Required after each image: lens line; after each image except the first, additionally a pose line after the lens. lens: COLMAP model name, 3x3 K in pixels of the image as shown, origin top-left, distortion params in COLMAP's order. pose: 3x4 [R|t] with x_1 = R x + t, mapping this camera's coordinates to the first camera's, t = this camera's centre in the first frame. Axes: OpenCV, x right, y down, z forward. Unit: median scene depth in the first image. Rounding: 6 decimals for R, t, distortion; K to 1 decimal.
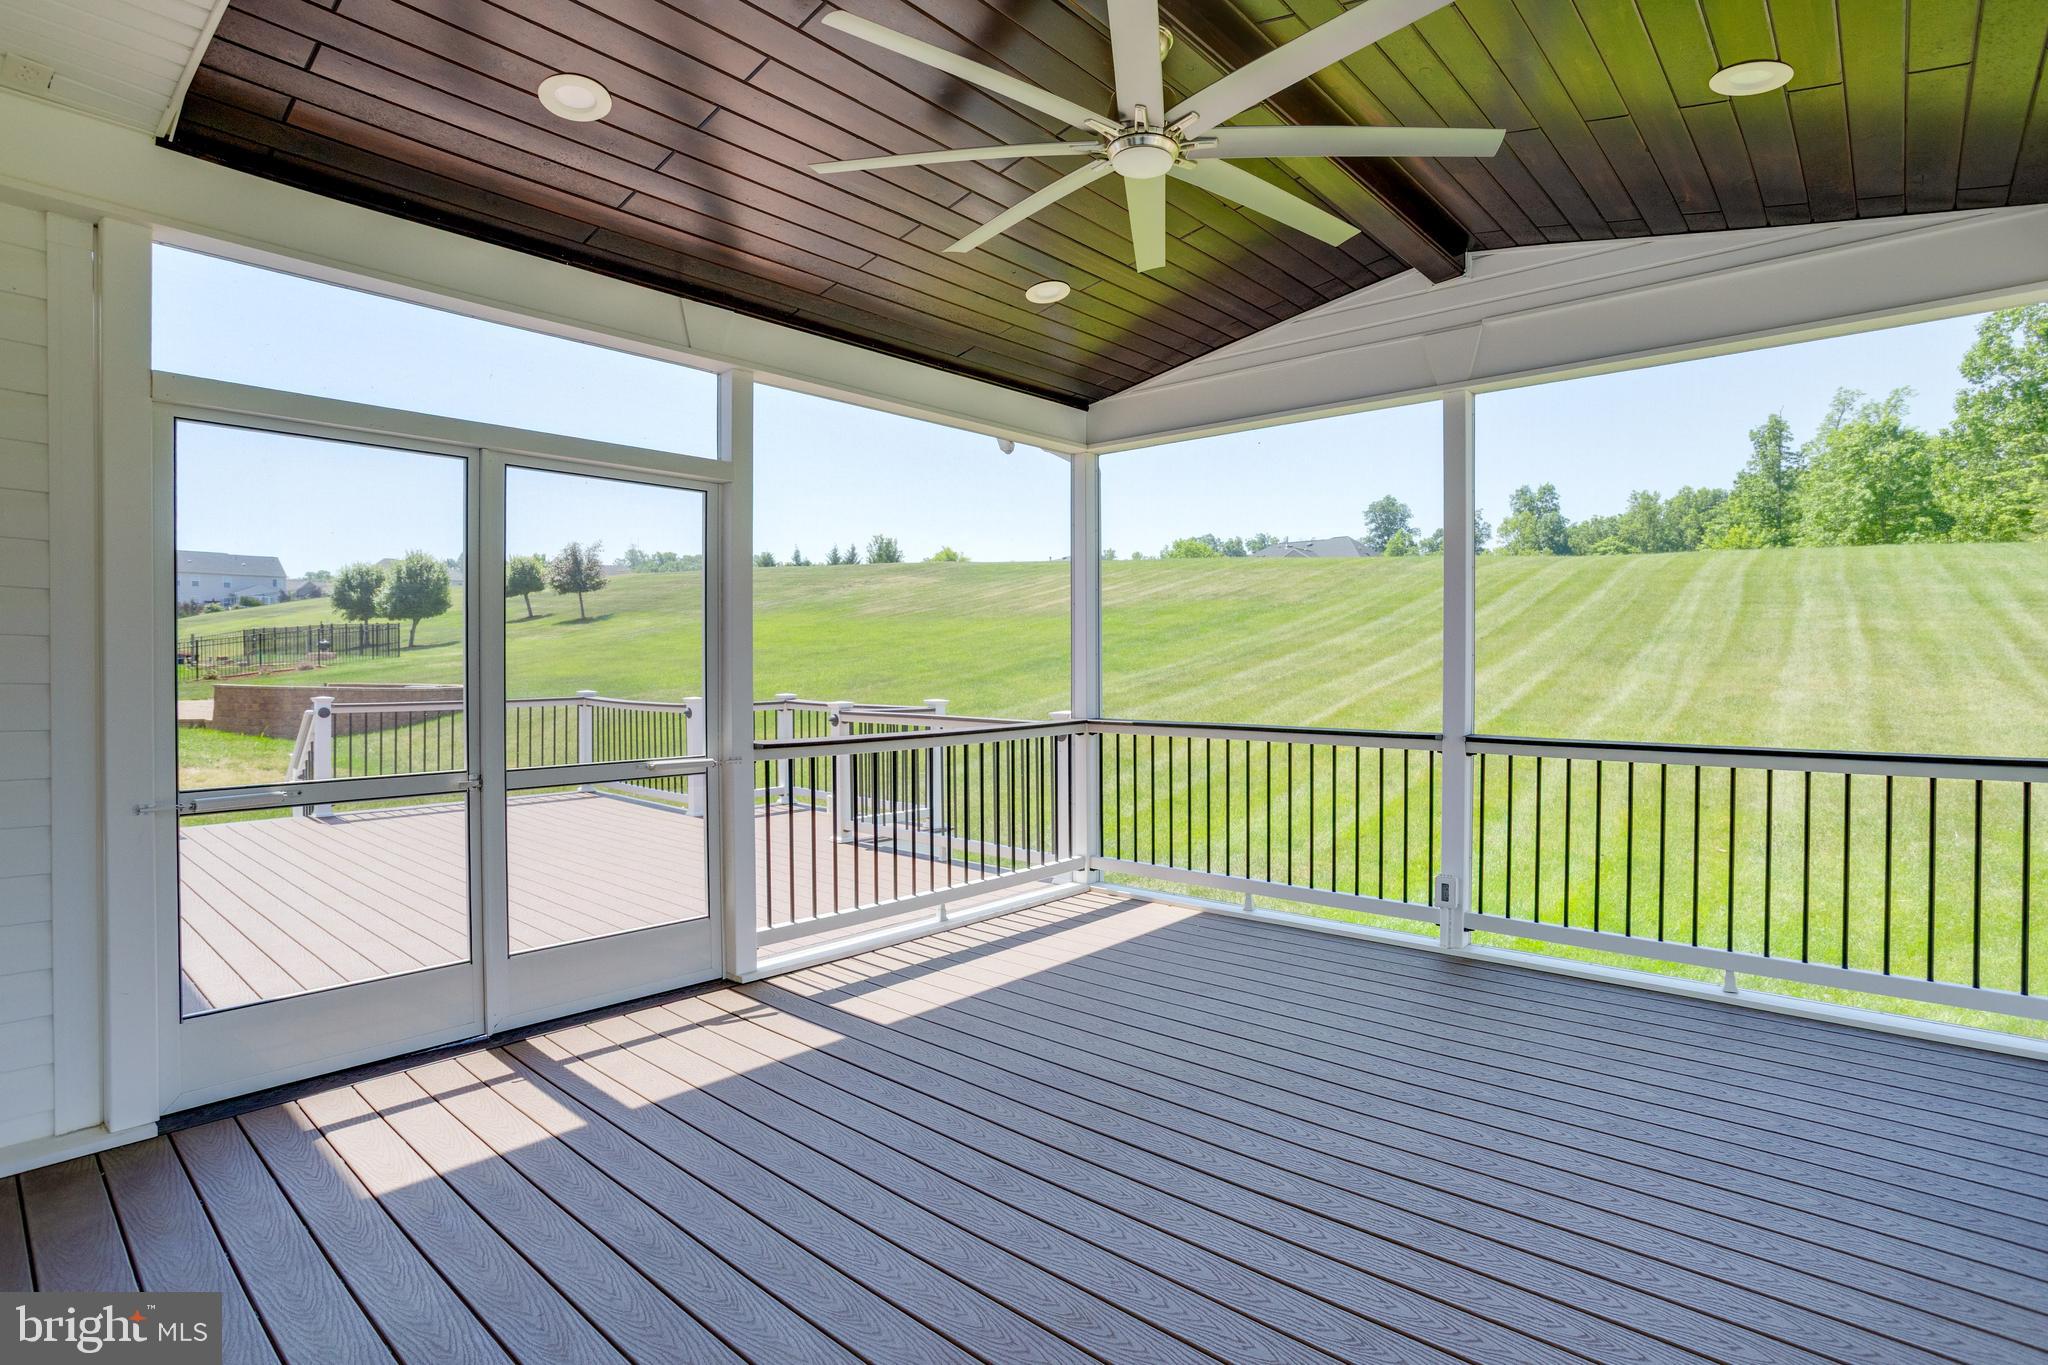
lens RADIAL K [[1028.4, 0, 1049.0], [0, 1028.4, 667.9], [0, 0, 1]] dist [-0.039078, 0.020266]
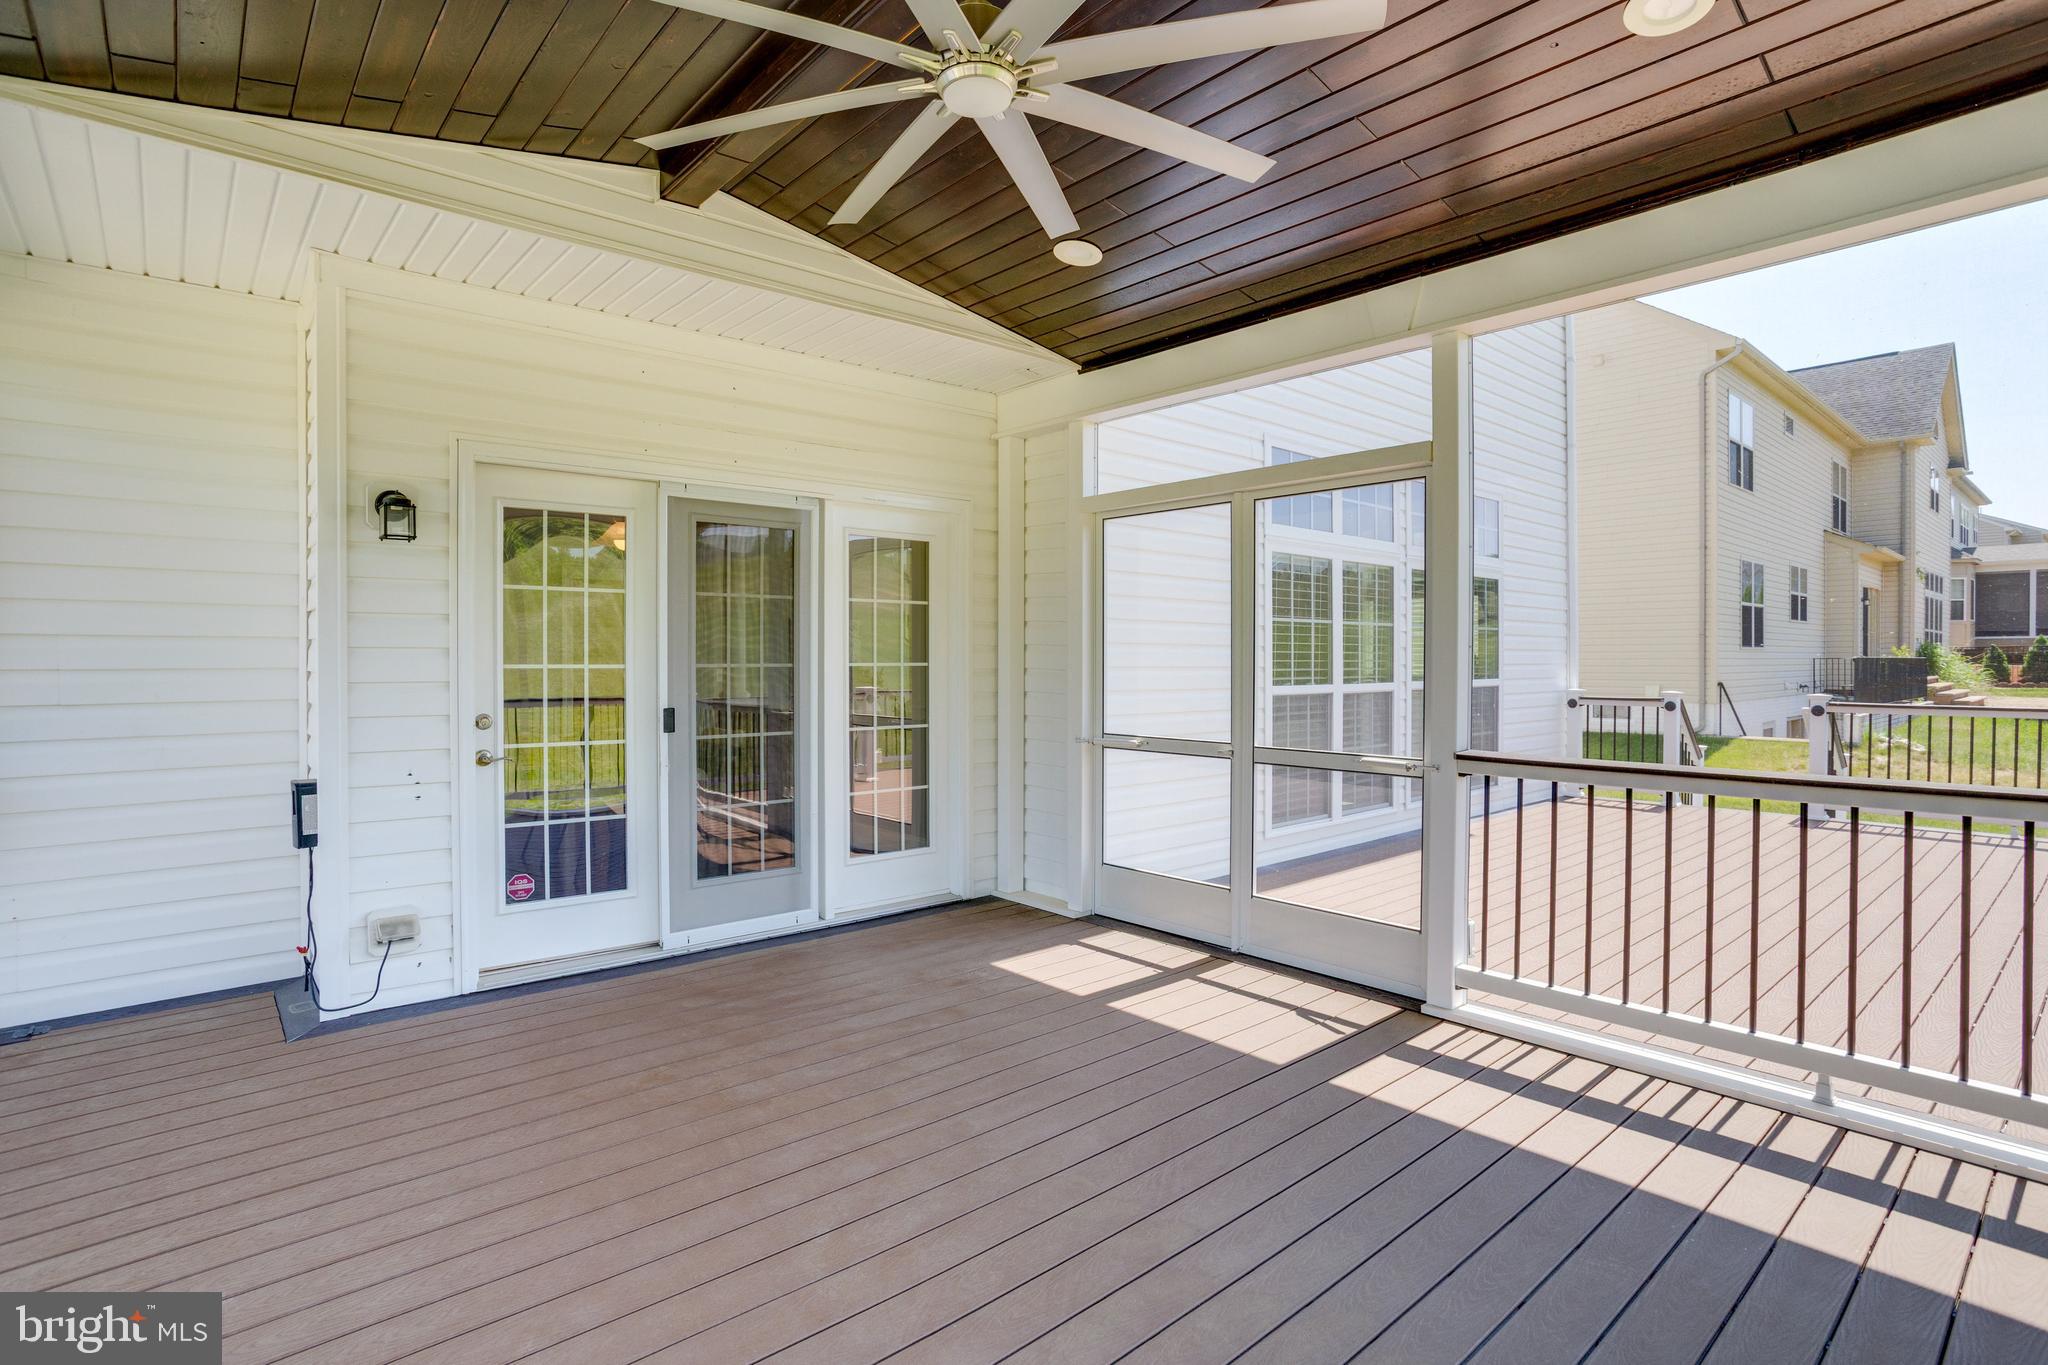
lens RADIAL K [[1011.8, 0, 1024.0], [0, 1011.8, 682.5], [0, 0, 1]] dist [-0.012062, 0.015507]
pose [[-0.112177, 0.024888, -0.993377, 0.064094], [-0.004081, 0.999666, 0.025506, -0.000709], [0.993680, 0.006915, -0.112038, 0.076276]]
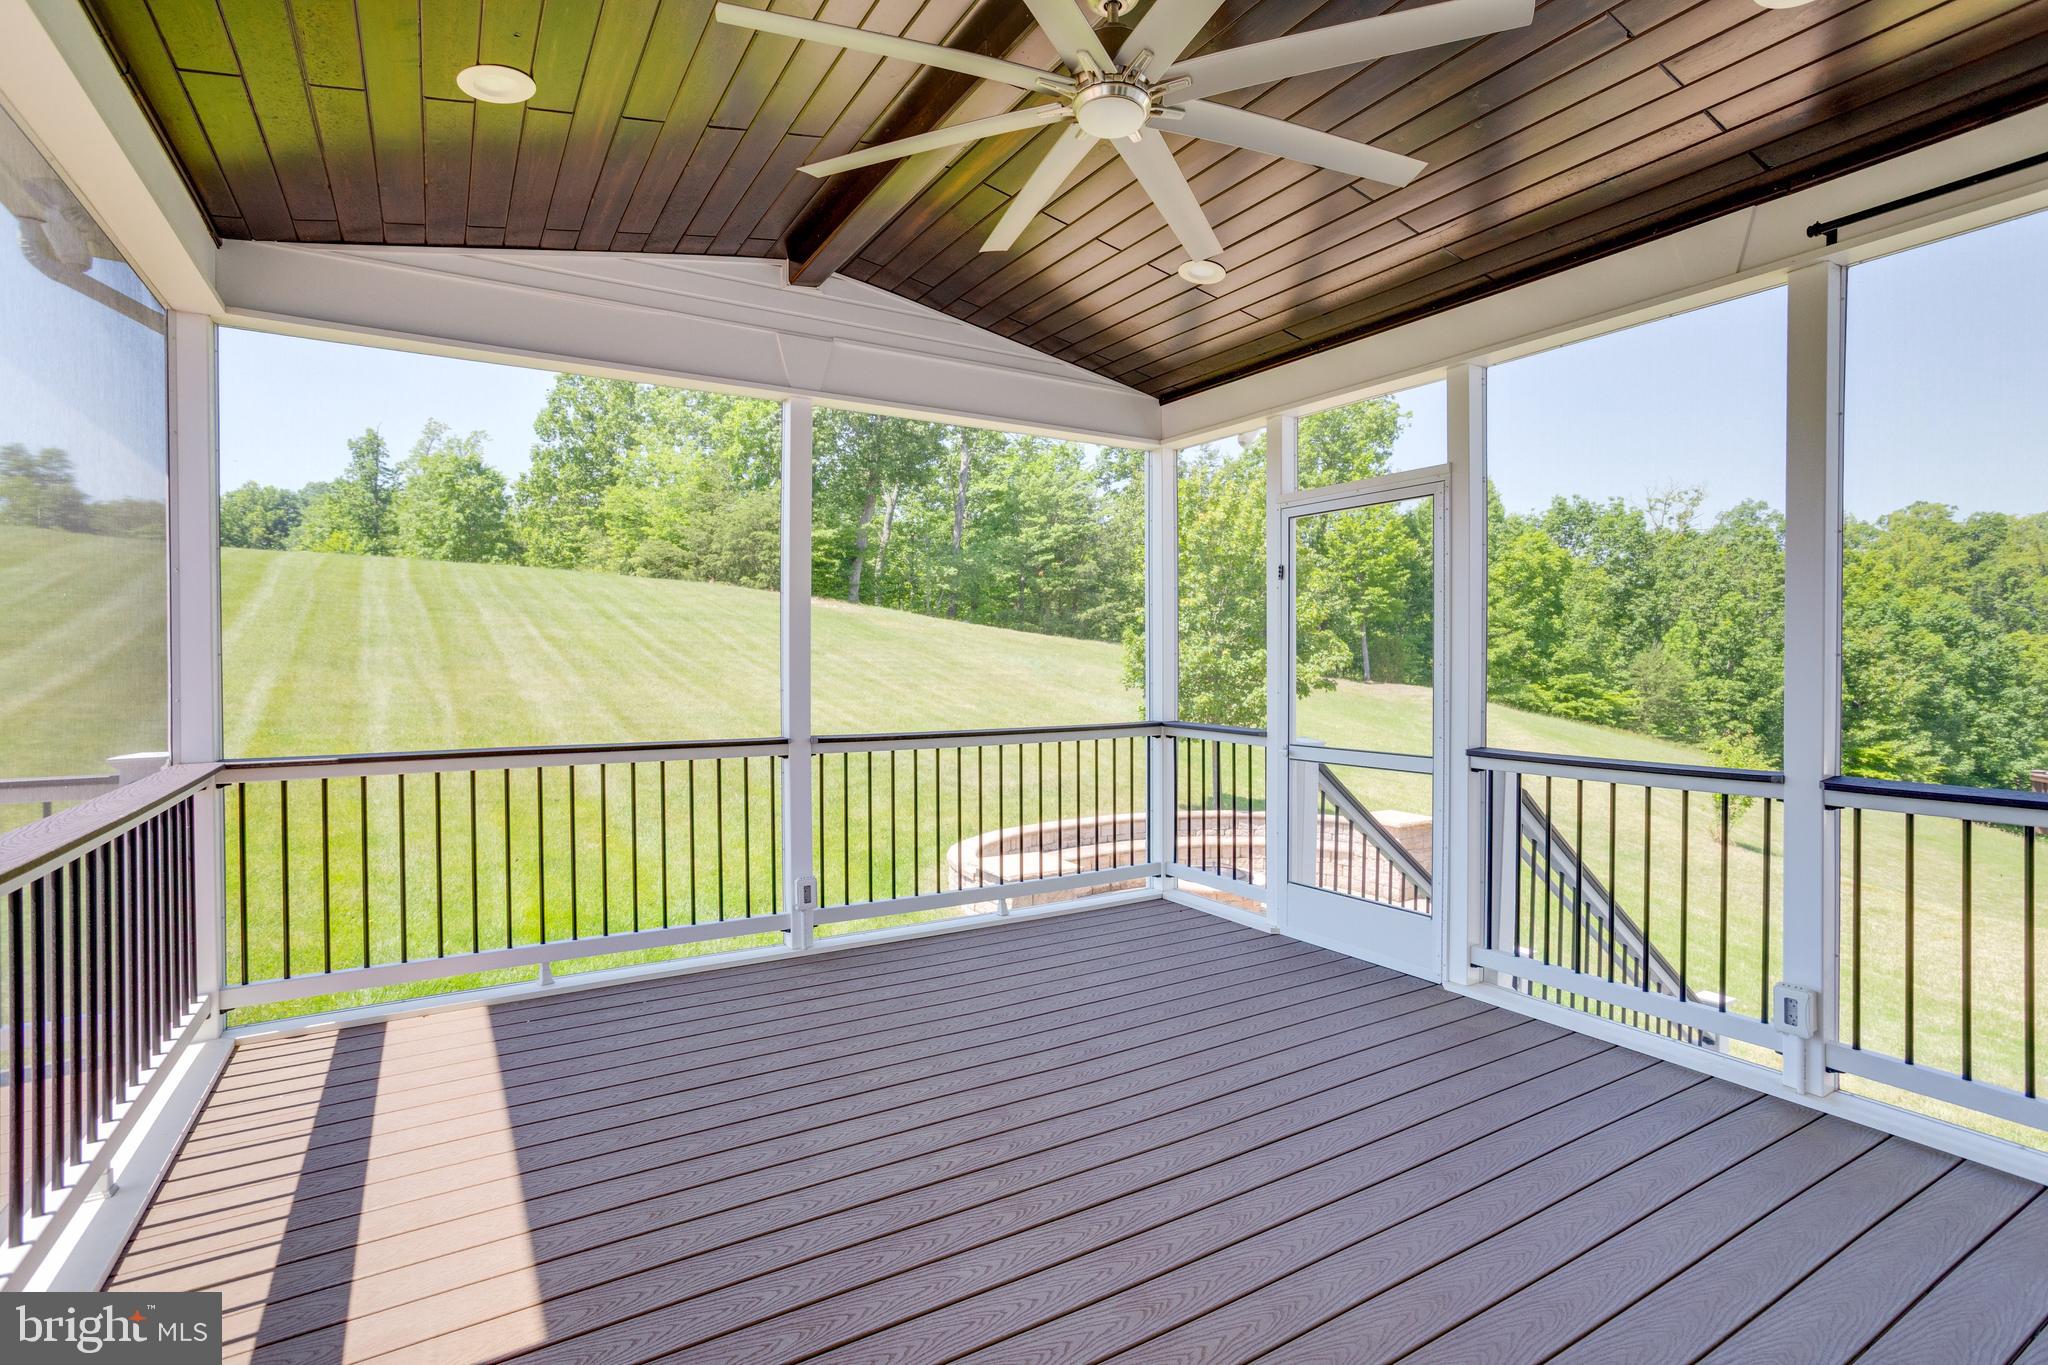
lens RADIAL K [[996.3, 0, 1038.7], [0, 996.3, 665.6], [0, 0, 1]] dist [-0.062069, 0.045294]
pose [[0.305984, -0.003489, 0.952030, -0.051563], [0.009080, 0.999959, 0.000747, -0.000425], [-0.951993, 0.008416, 0.306003, 0.053286]]
